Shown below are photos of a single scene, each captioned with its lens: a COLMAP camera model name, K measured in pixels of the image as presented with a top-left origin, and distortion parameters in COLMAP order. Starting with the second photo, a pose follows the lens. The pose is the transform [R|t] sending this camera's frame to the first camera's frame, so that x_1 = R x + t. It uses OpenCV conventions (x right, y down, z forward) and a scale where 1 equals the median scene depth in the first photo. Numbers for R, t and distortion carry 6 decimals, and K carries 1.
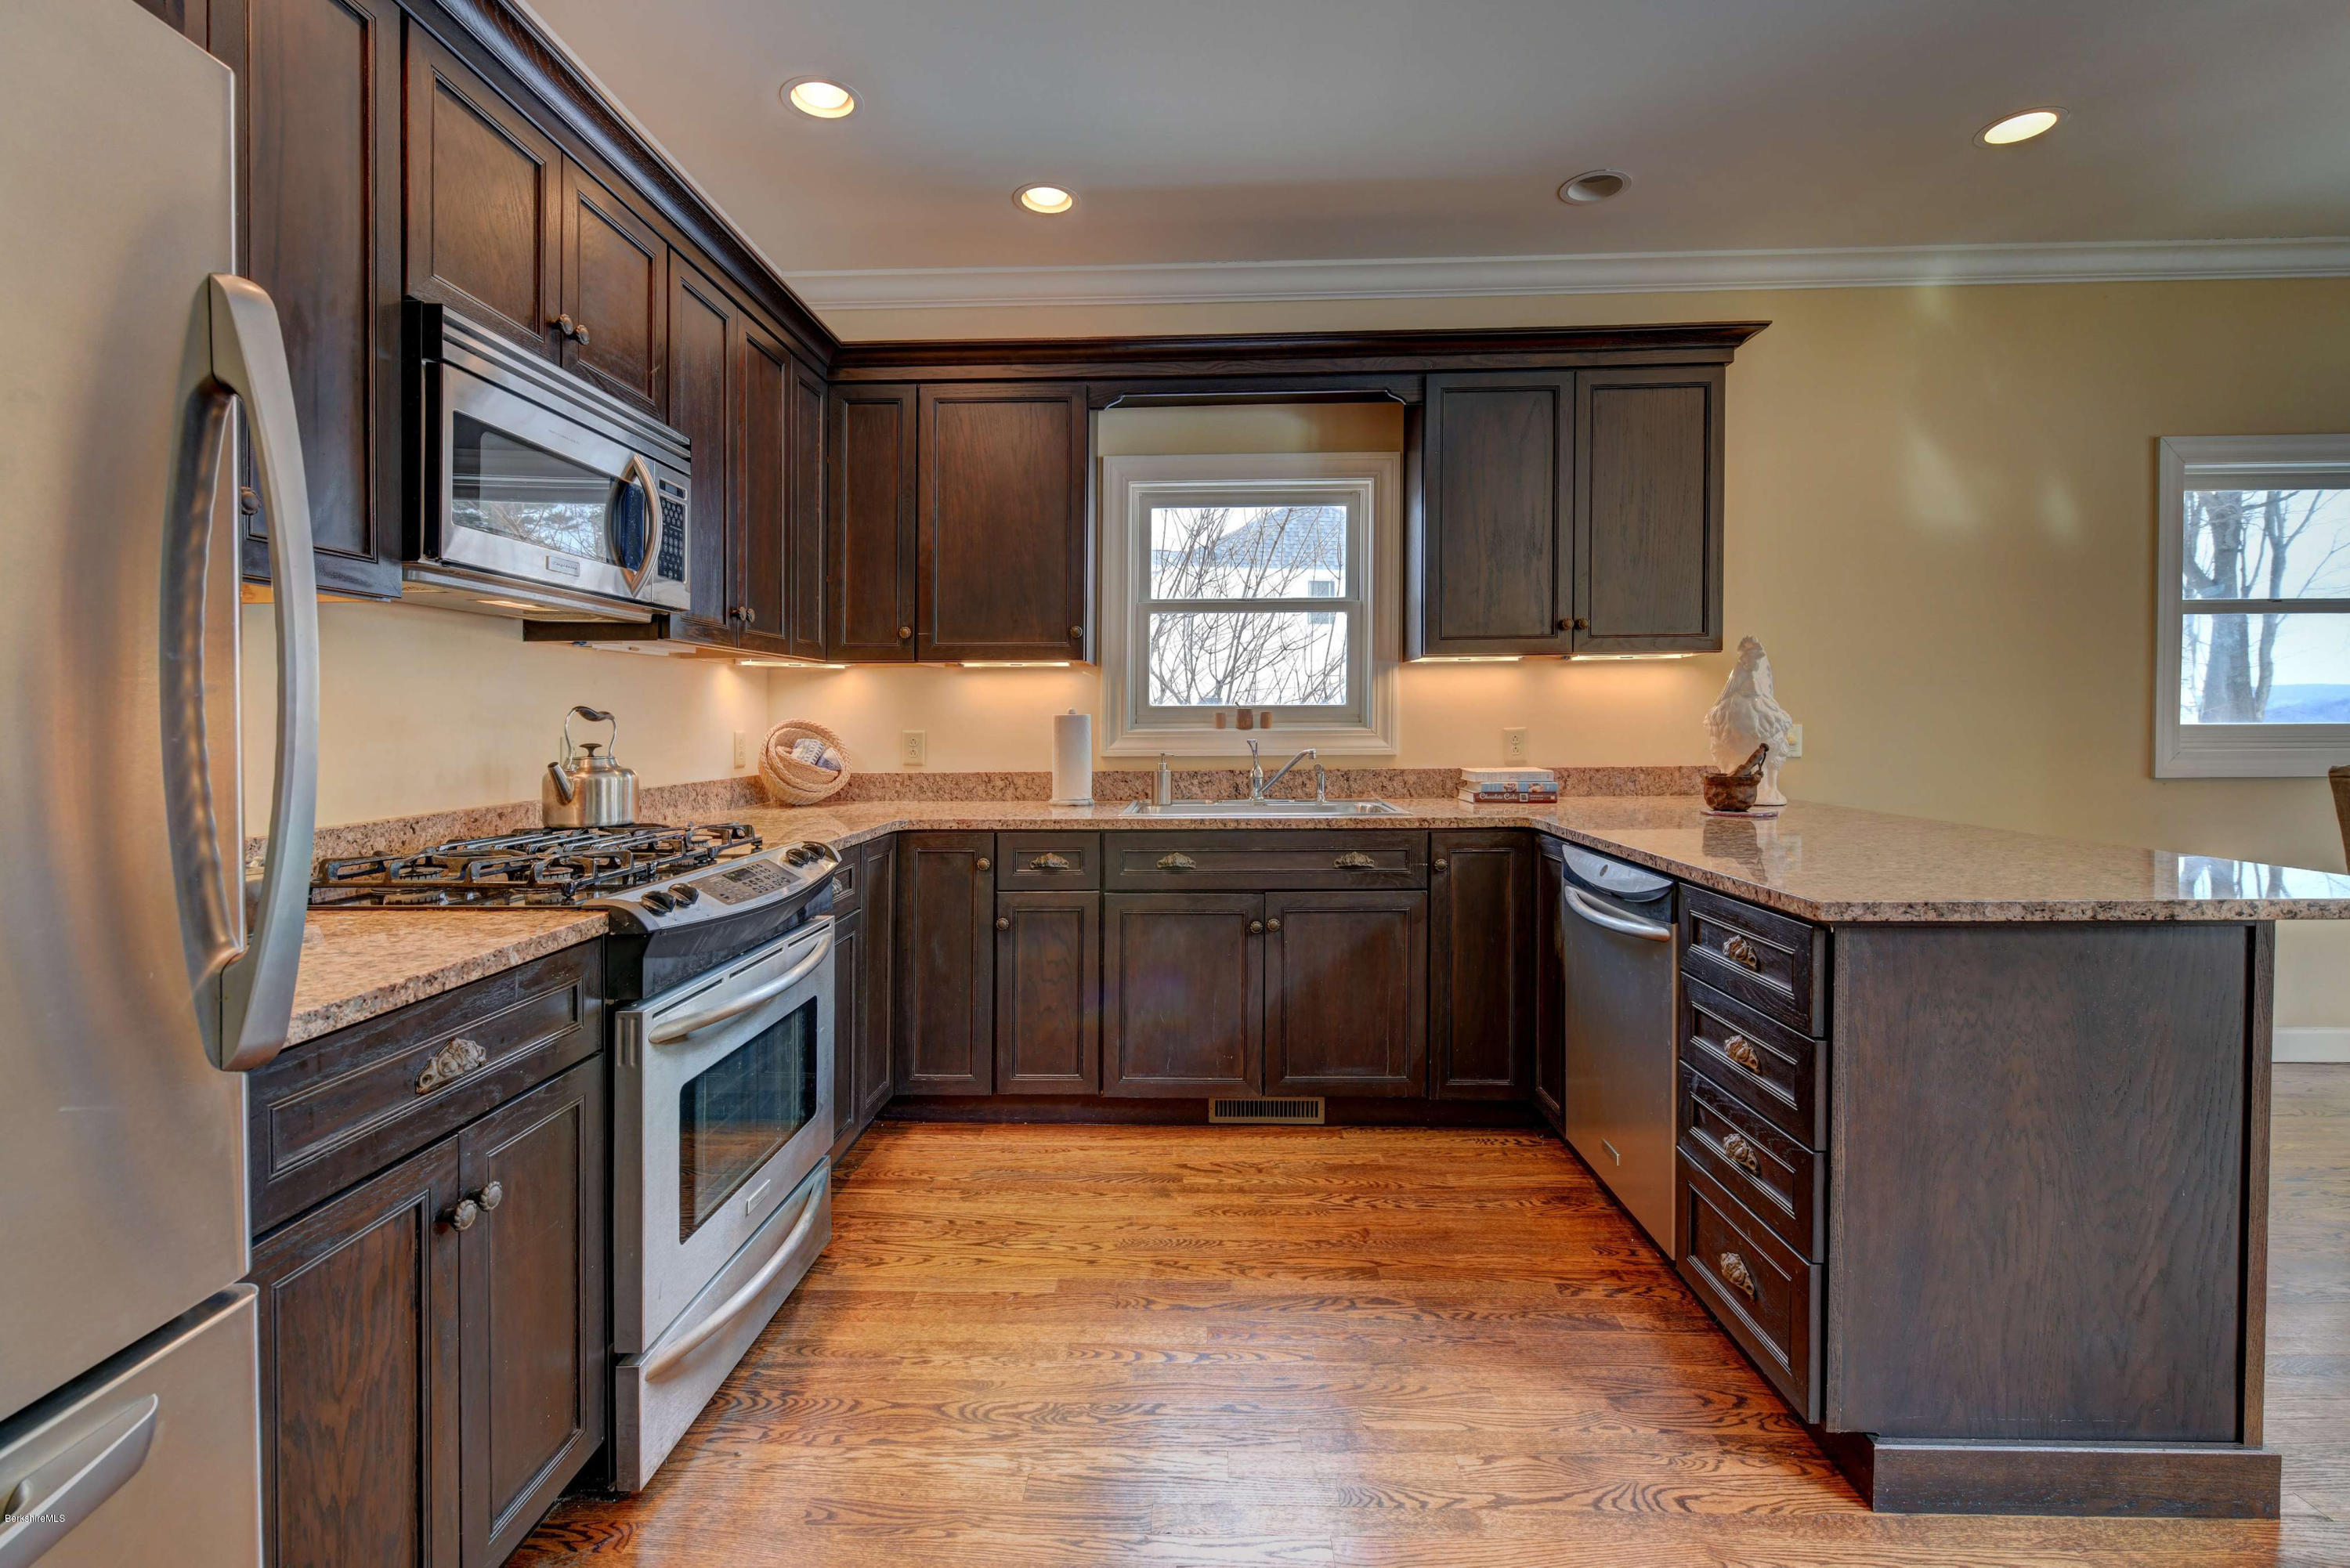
lens RADIAL K [[1043.9, 0, 1163.1], [0, 1043.9, 737.7], [0, 0, 1]] dist [-0.003416, -0.000460]
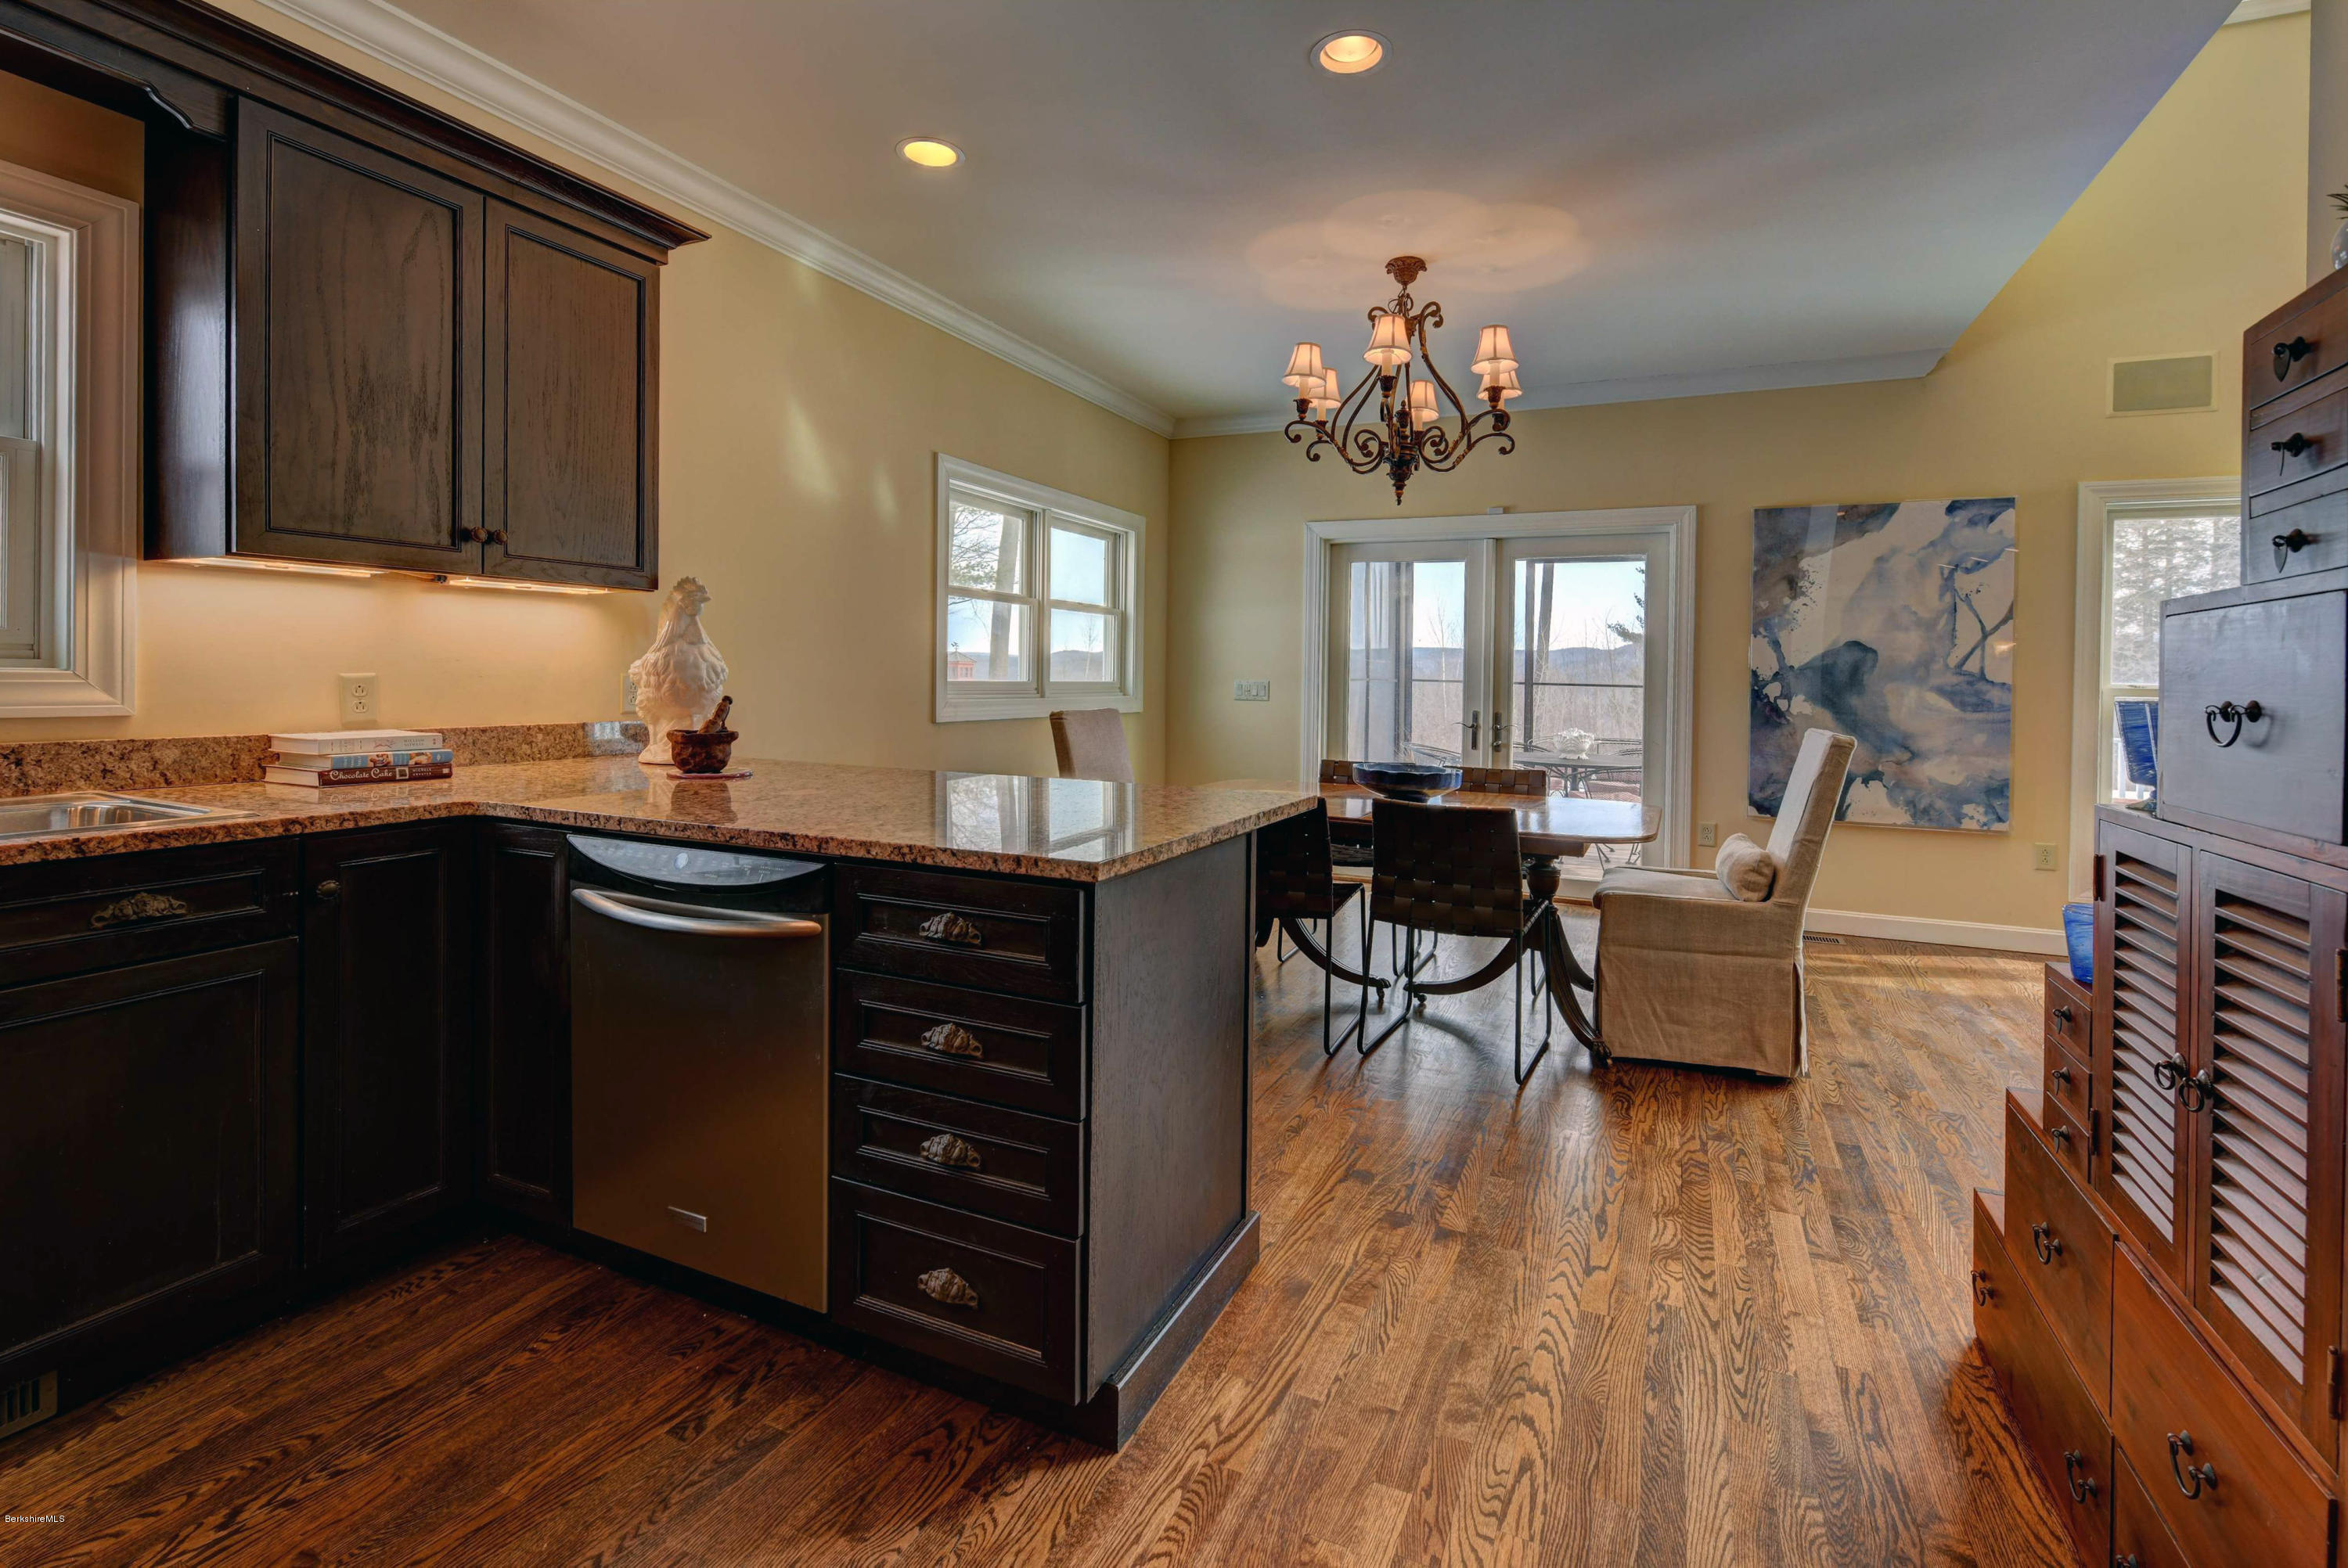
lens RADIAL K [[1042.9, 0, 1189.2], [0, 1042.9, 699.9], [0, 0, 1]] dist [-0.003416, -0.000460]
pose [[0.379880, -0.004923, 0.925023, -0.108043], [-0.006123, 0.999951, 0.007836, -0.000948], [-0.925015, -0.008641, 0.379831, 0.259094]]
